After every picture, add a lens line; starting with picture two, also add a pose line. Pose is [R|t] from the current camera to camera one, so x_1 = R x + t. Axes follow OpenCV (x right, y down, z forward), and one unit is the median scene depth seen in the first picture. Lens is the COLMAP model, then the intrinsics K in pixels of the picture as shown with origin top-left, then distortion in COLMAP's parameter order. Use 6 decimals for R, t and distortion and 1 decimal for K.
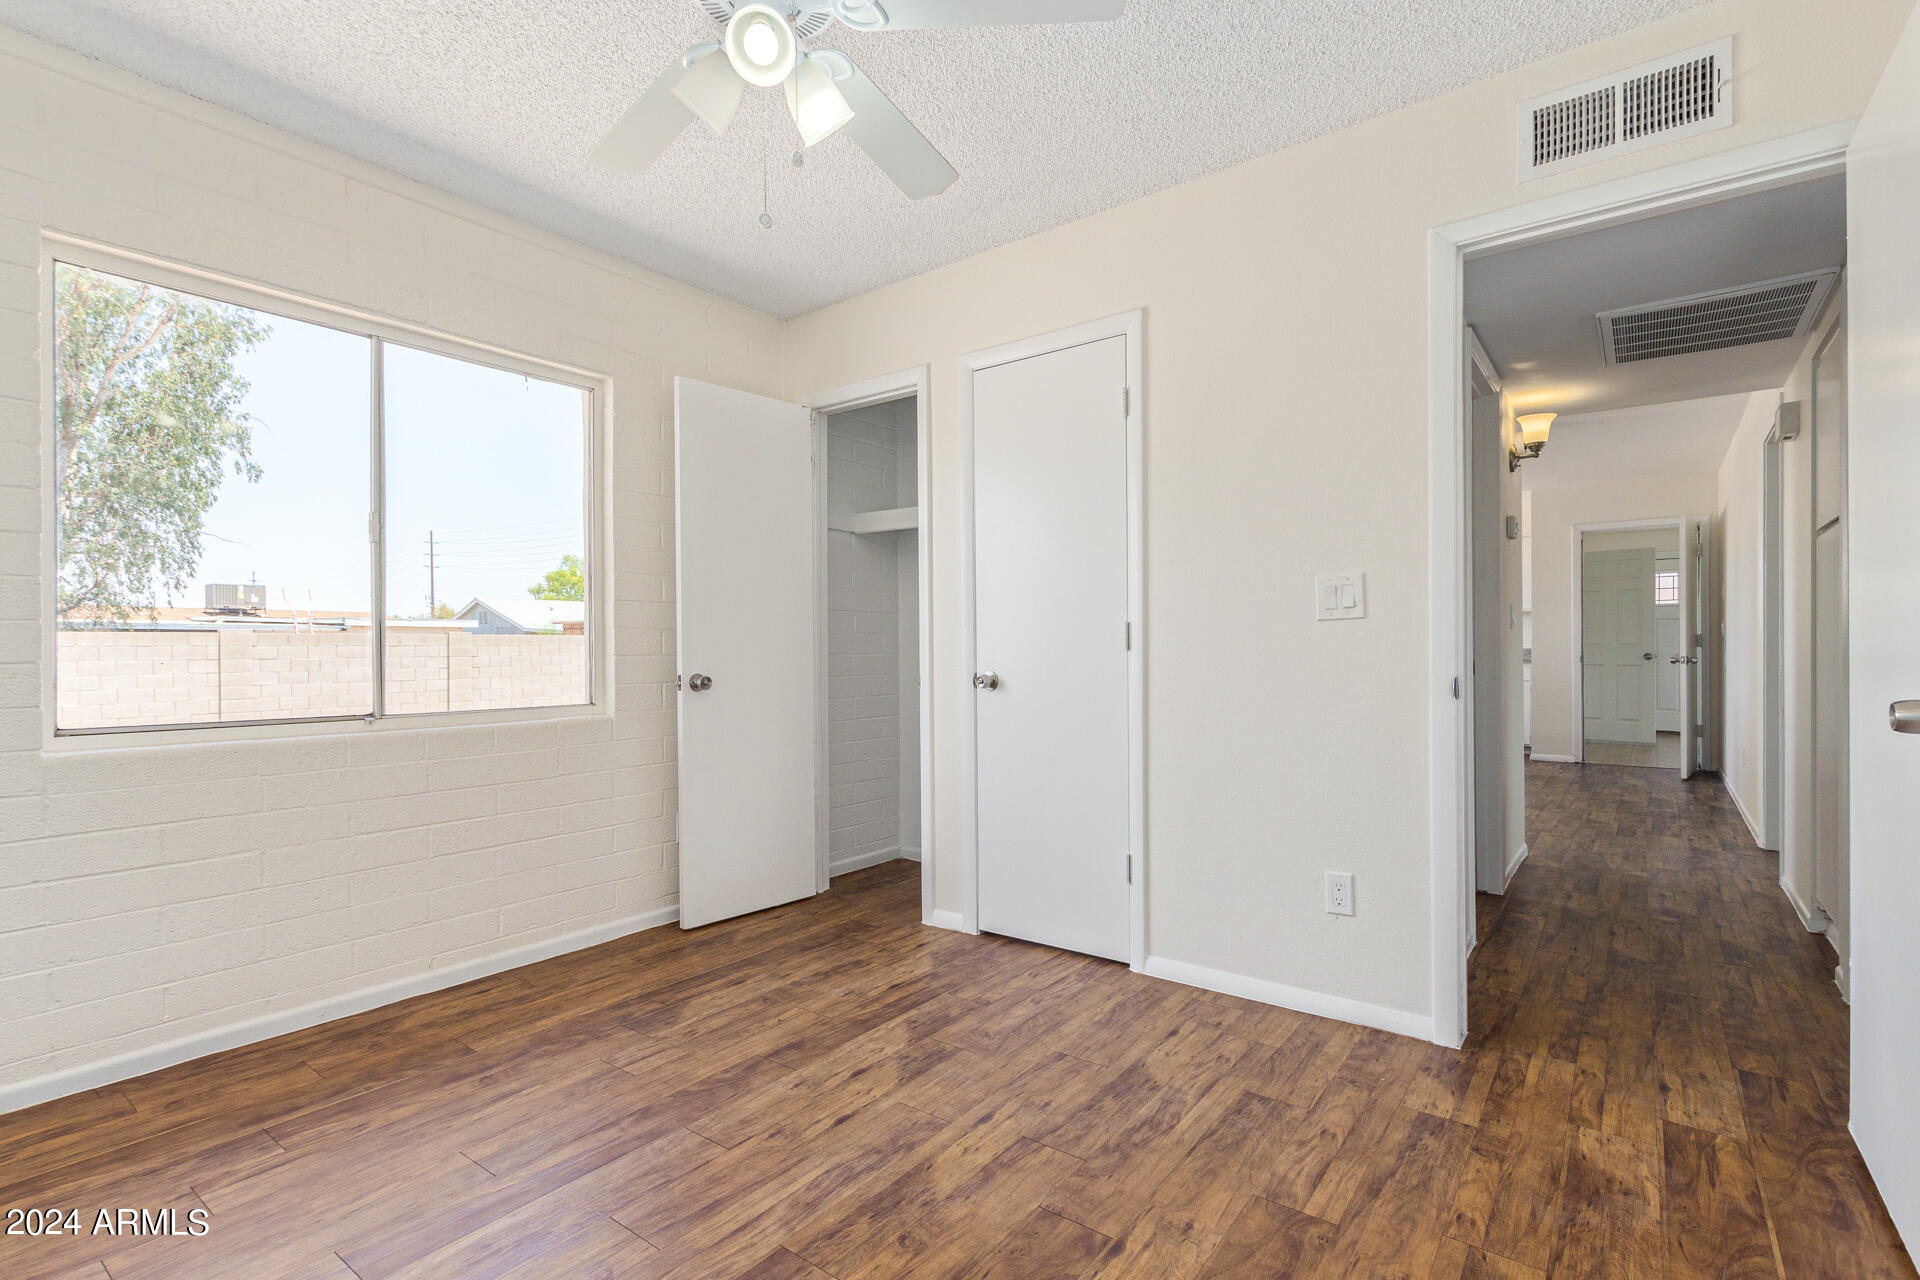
lens RADIAL K [[888.4, 0, 951.1], [0, 888.4, 644.8], [0, 0, 1]] dist [0.012484, -0.005362]
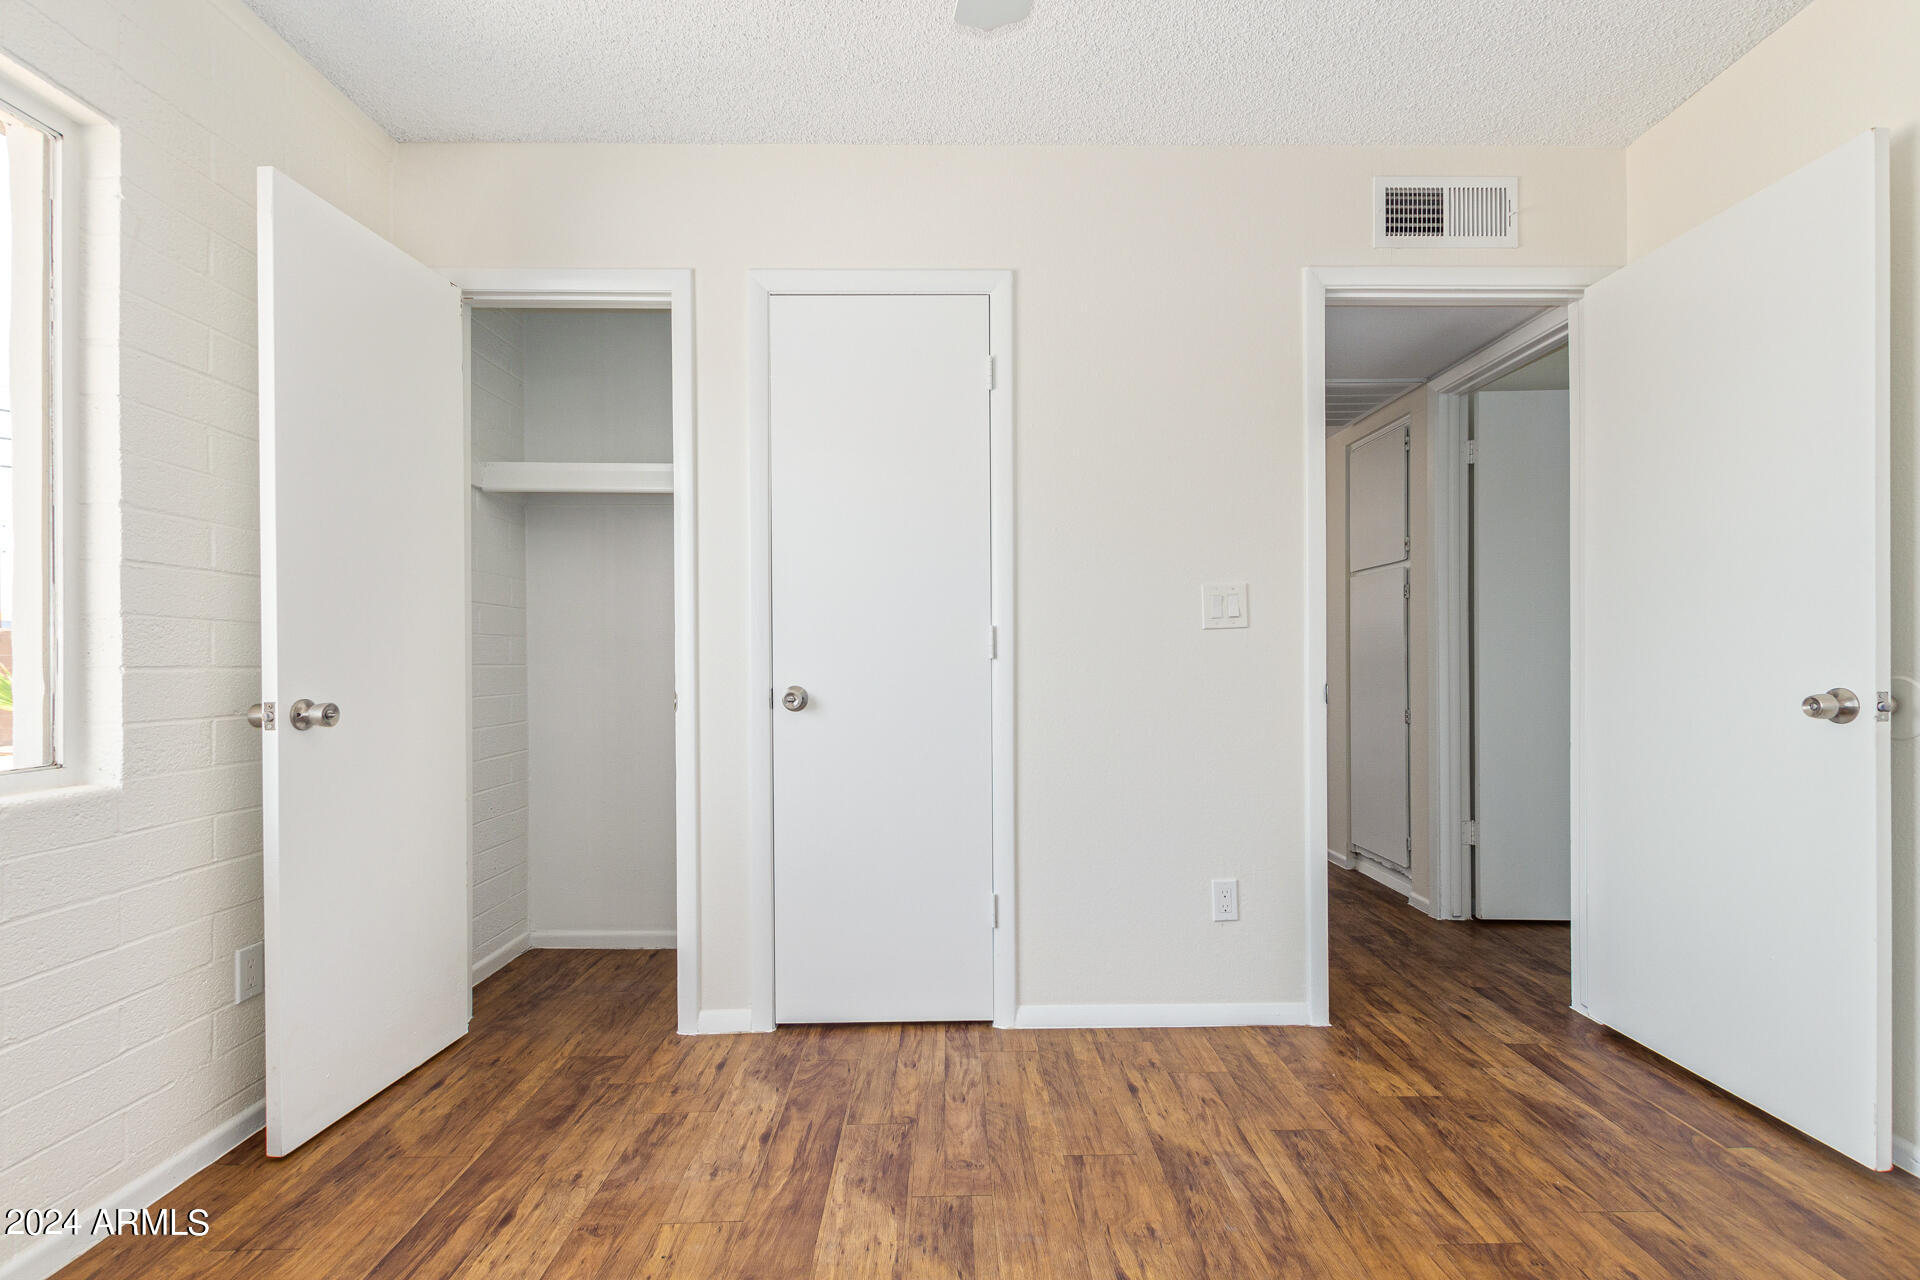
lens RADIAL K [[888.4, 0, 959.6], [0, 888.4, 655.6], [0, 0, 1]] dist [0.012484, -0.005362]
pose [[0.782719, 0.005865, 0.622348, -0.385389], [-0.003577, 0.999981, -0.004926, 0.007429], [-0.622365, 0.001630, 0.782726, 0.357821]]
